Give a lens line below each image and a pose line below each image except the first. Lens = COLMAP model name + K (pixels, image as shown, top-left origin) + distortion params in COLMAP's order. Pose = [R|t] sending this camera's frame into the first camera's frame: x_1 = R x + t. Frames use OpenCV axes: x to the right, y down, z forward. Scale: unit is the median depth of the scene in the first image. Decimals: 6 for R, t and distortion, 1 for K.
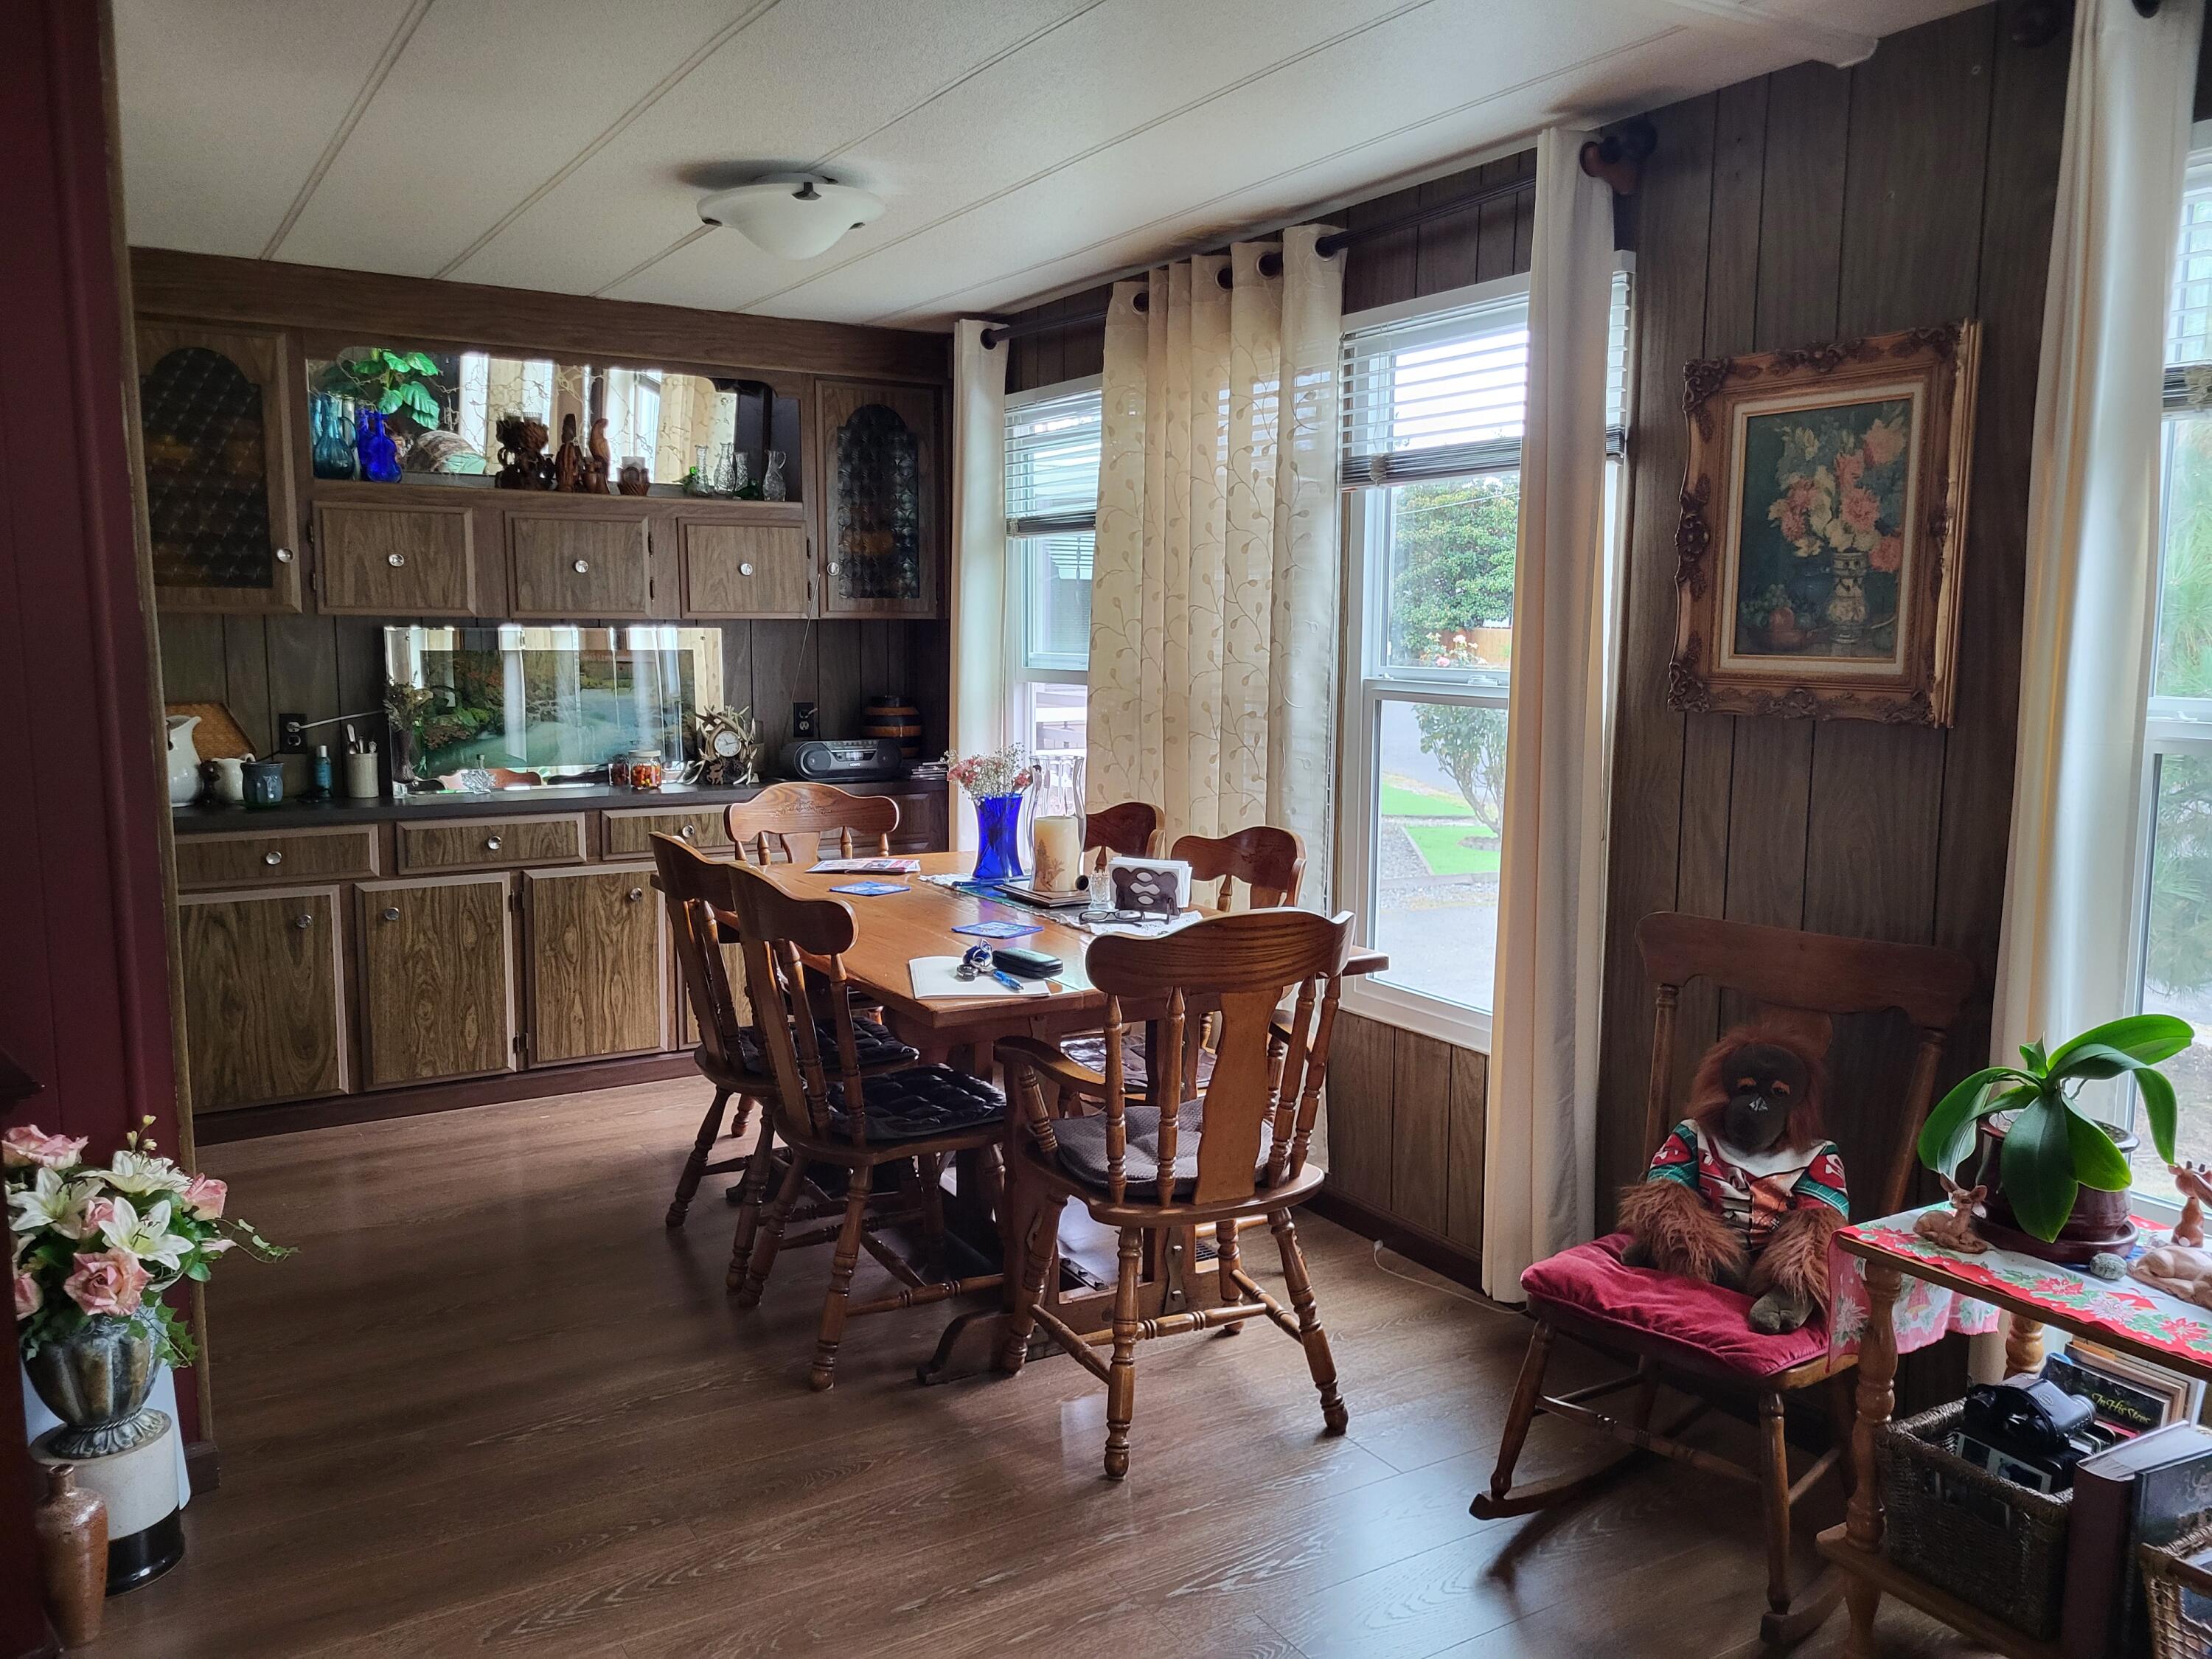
lens RADIAL K [[1691.4, 0, 1103.1], [0, 1691.4, 823.0], [0, 0, 1]] dist [0.047802, -0.037539]
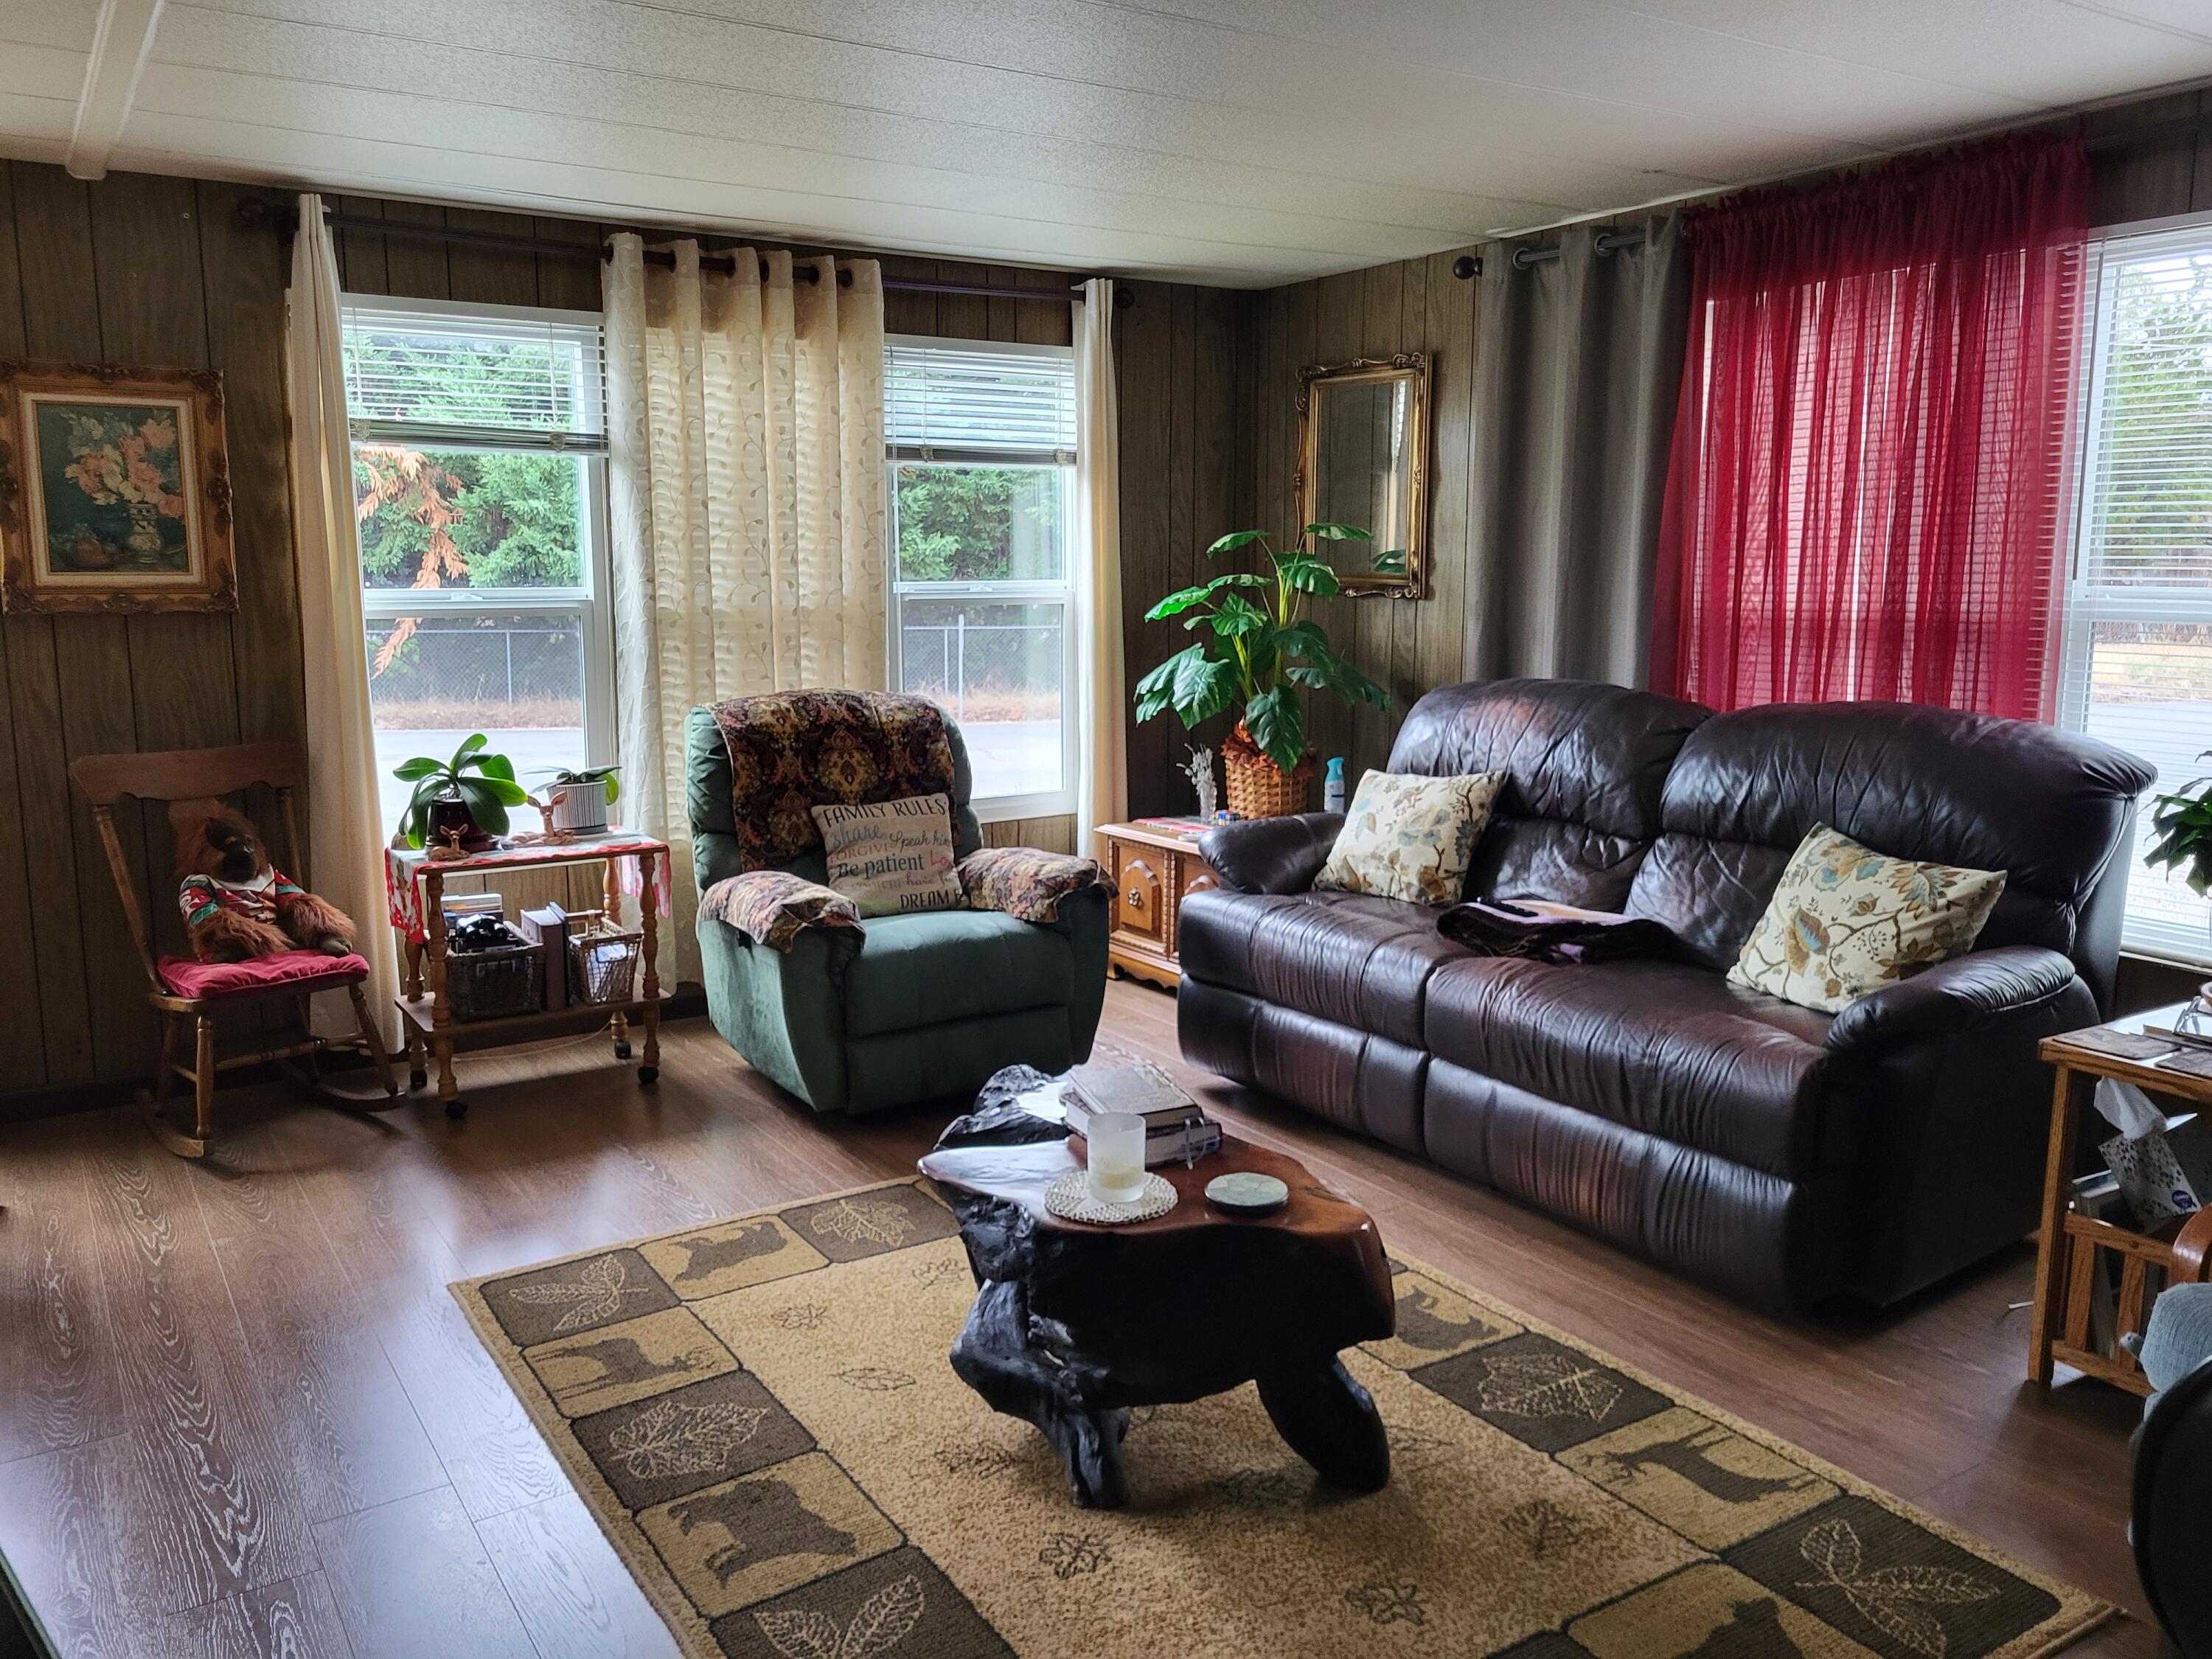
lens RADIAL K [[1691.4, 0, 1102.1], [0, 1691.4, 824.9], [0, 0, 1]] dist [0.047802, -0.037539]
pose [[-0.035207, -0.164915, 0.985679, -1.152713], [0.121367, 0.978285, 0.168013, -0.029492], [-0.991983, 0.125545, -0.014427, 0.198880]]
